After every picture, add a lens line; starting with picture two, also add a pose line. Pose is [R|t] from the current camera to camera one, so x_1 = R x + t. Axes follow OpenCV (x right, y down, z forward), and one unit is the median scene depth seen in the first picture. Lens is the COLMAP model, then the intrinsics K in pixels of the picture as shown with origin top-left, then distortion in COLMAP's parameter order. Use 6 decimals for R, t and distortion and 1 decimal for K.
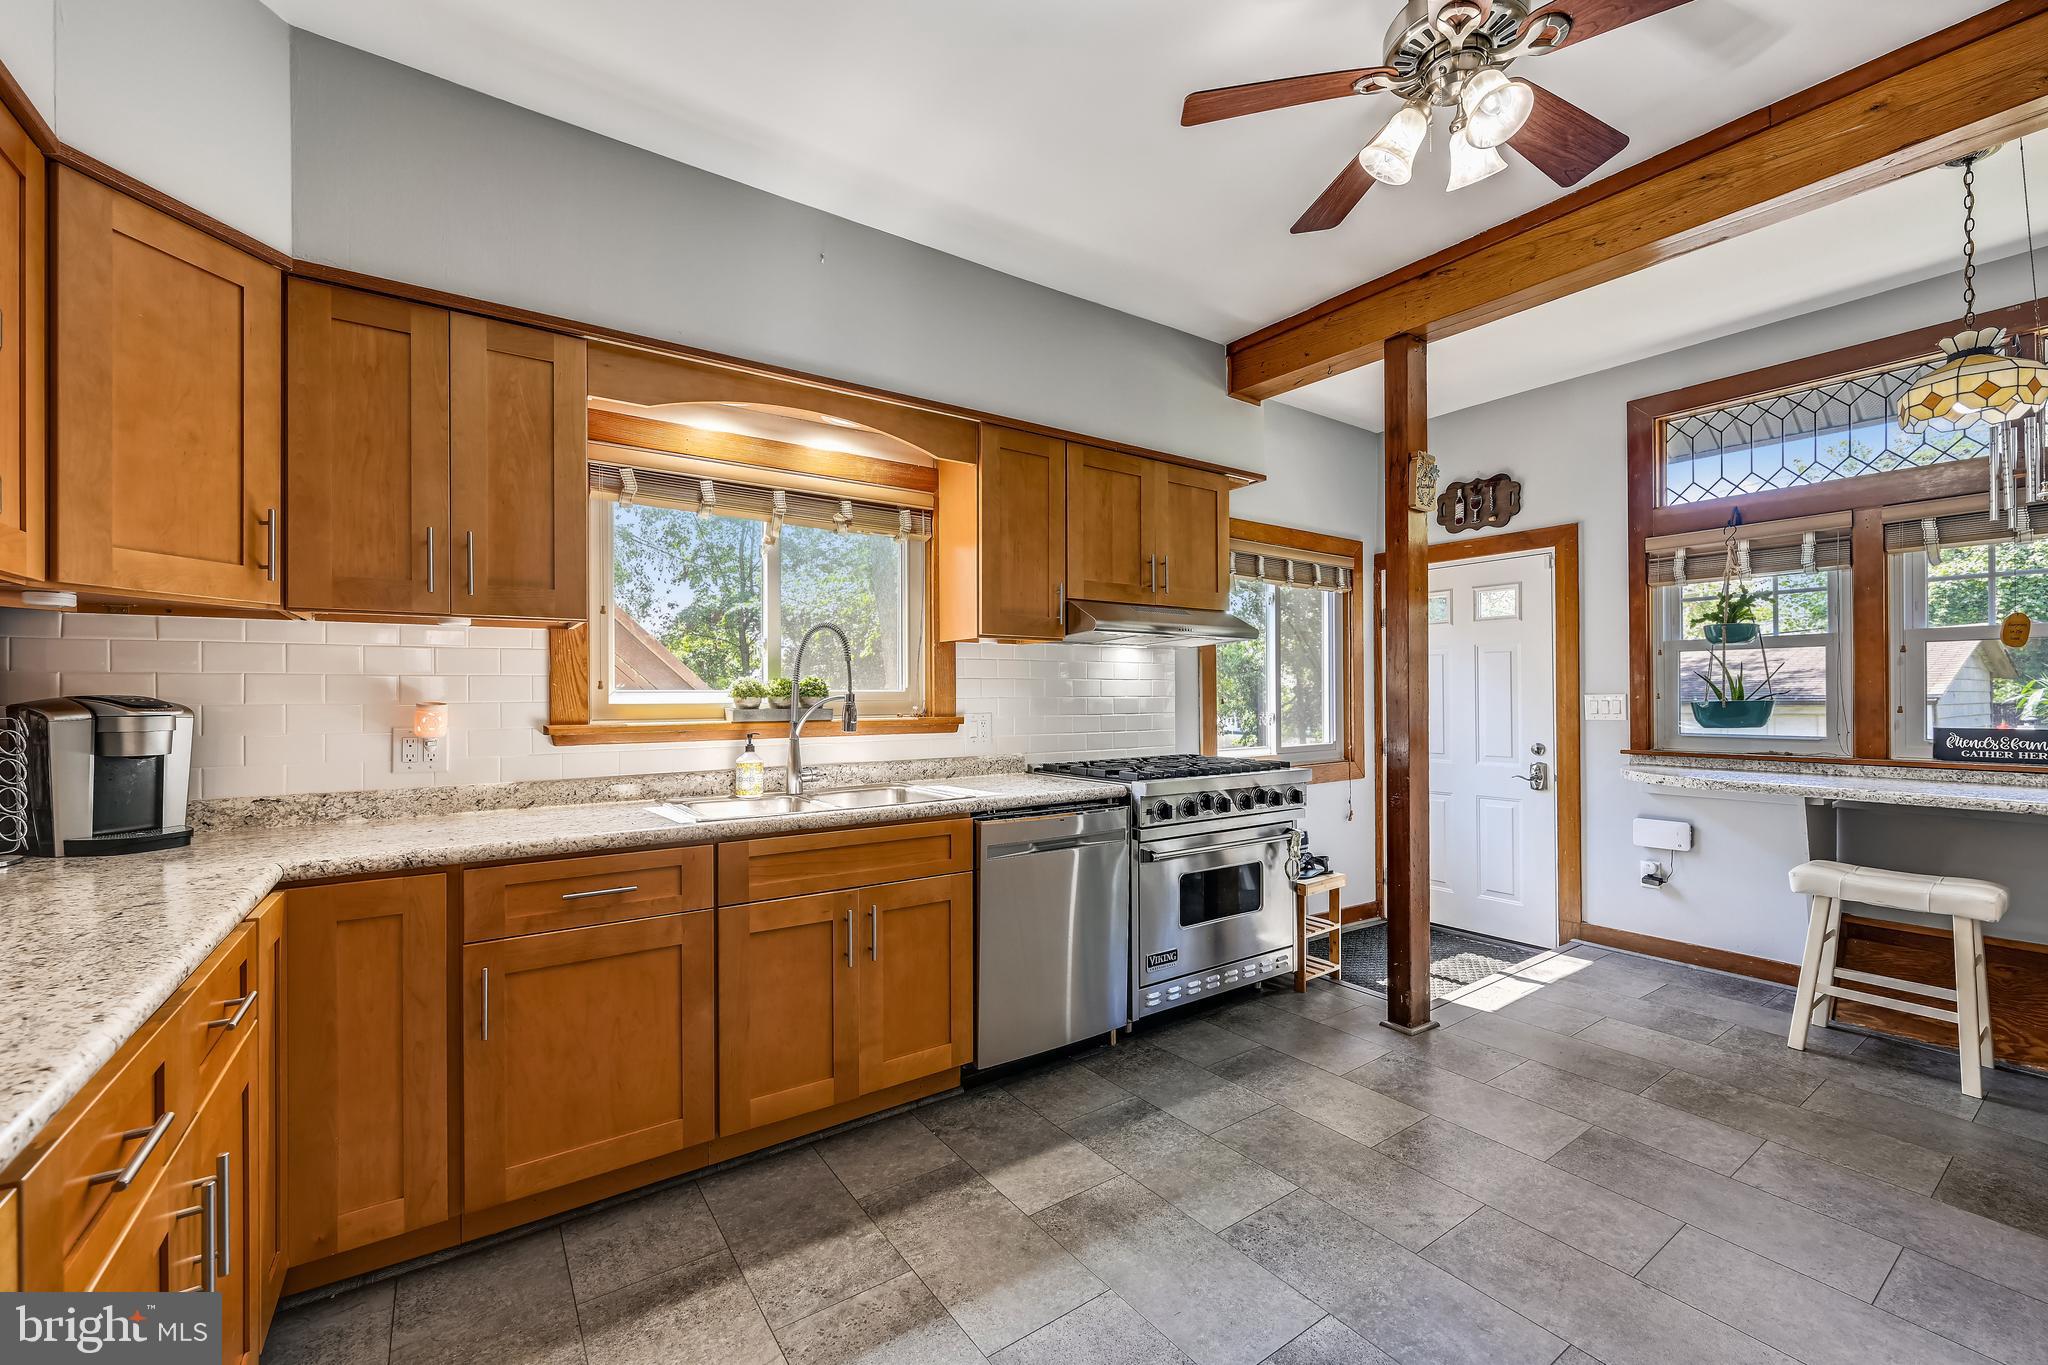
lens RADIAL K [[833.0, 0, 1022.7], [0, 833.0, 688.5], [0, 0, 1]] dist [0.004738, 0.000334]
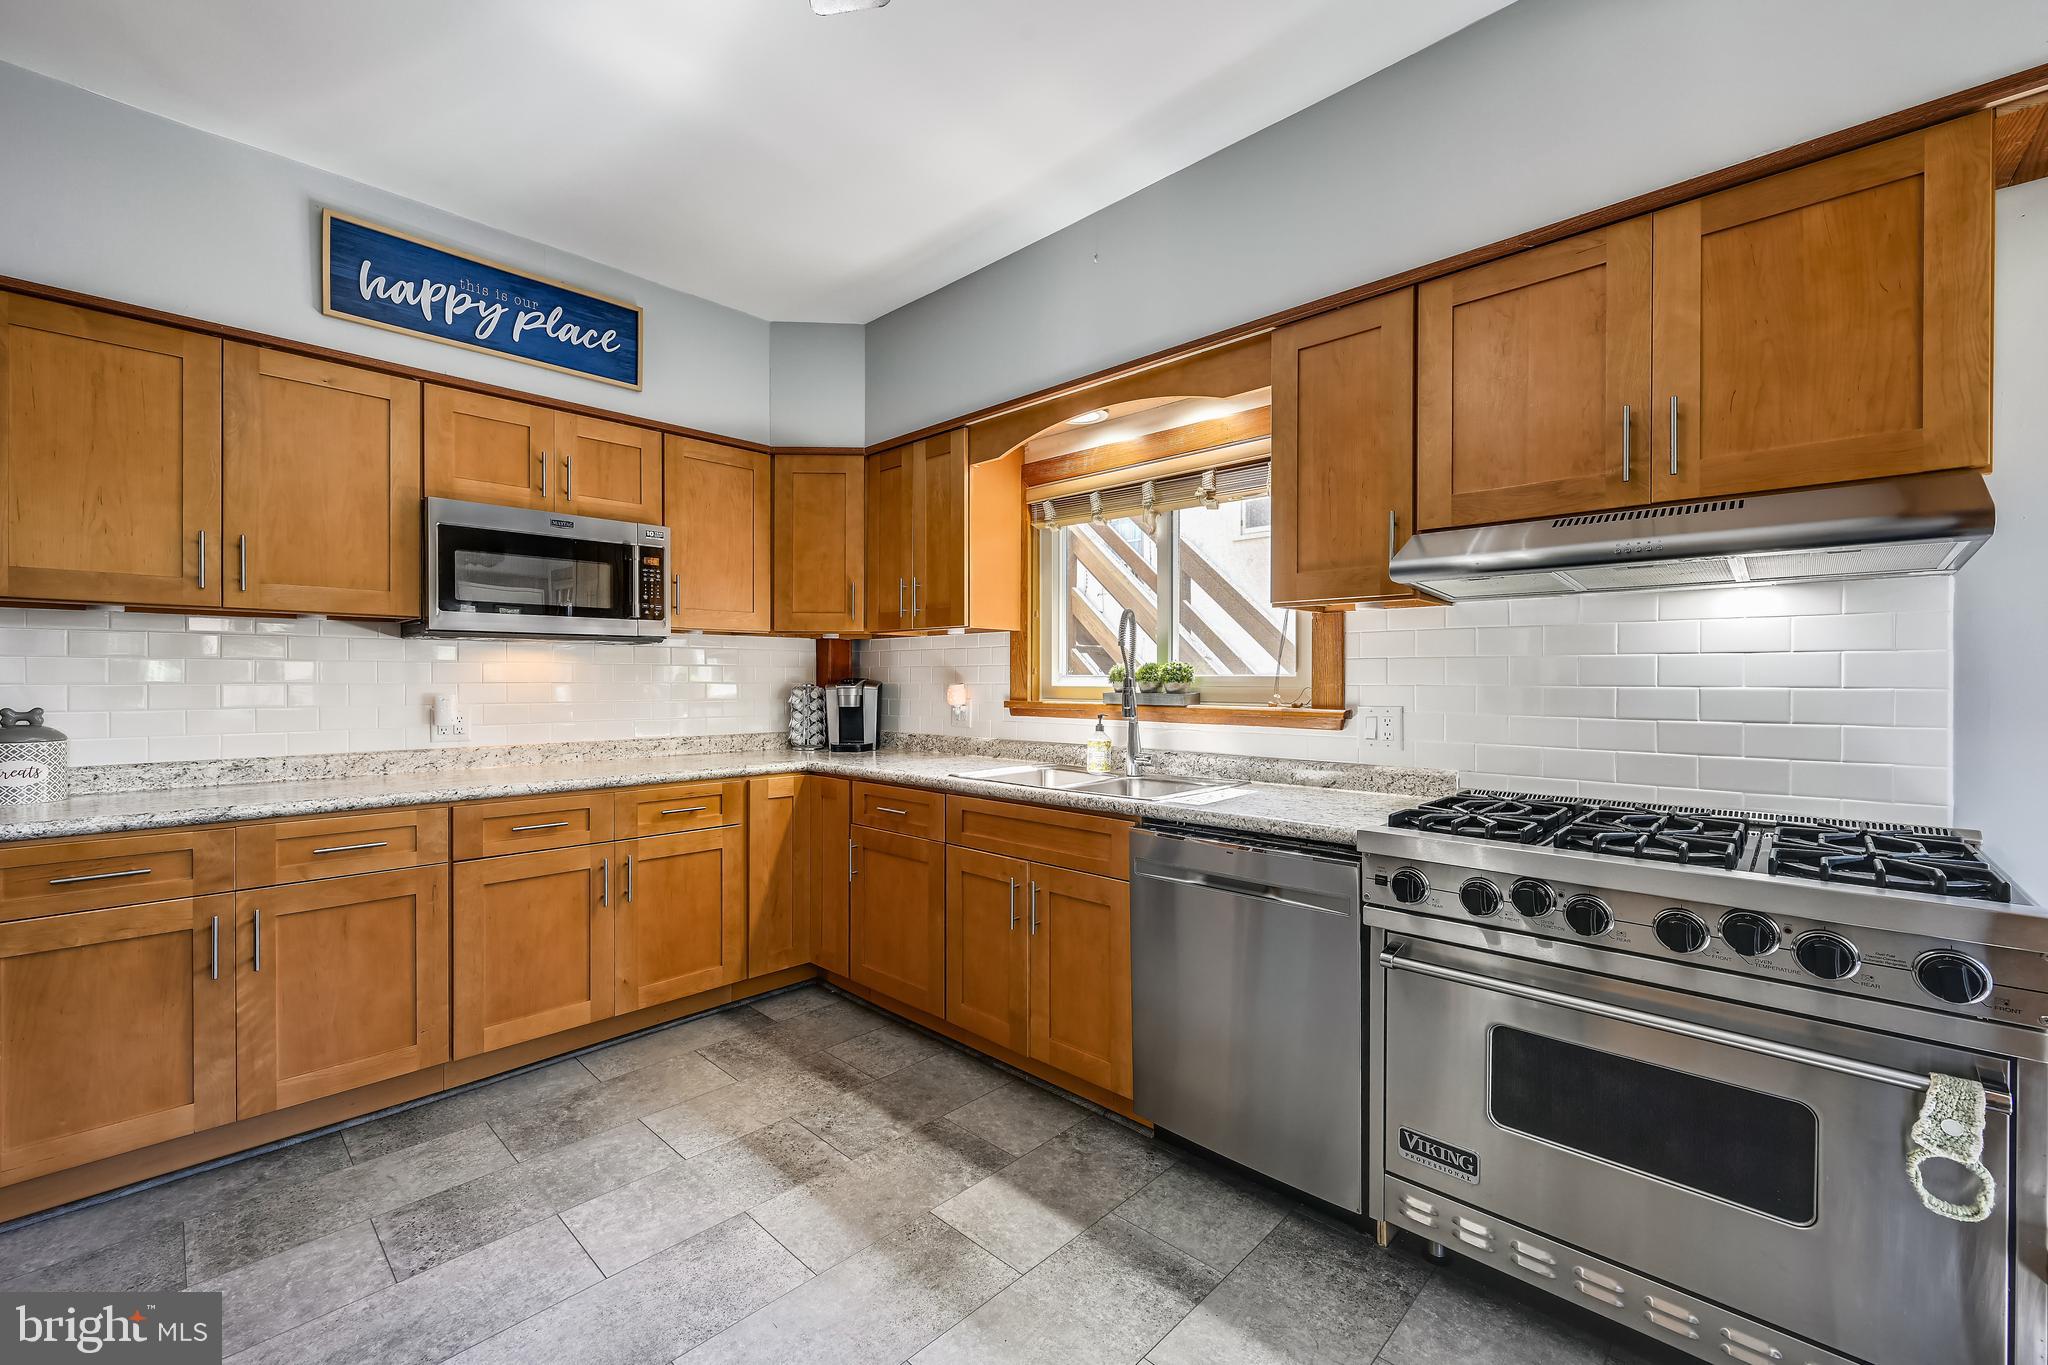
lens RADIAL K [[833.0, 0, 1018.7], [0, 833.0, 679.8], [0, 0, 1]] dist [0.004738, 0.000334]
pose [[0.195400, 0.004351, -0.980714, 0.853279], [0.005577, 0.999969, 0.005548, 0.001612], [0.980708, -0.006553, 0.195369, 0.790444]]
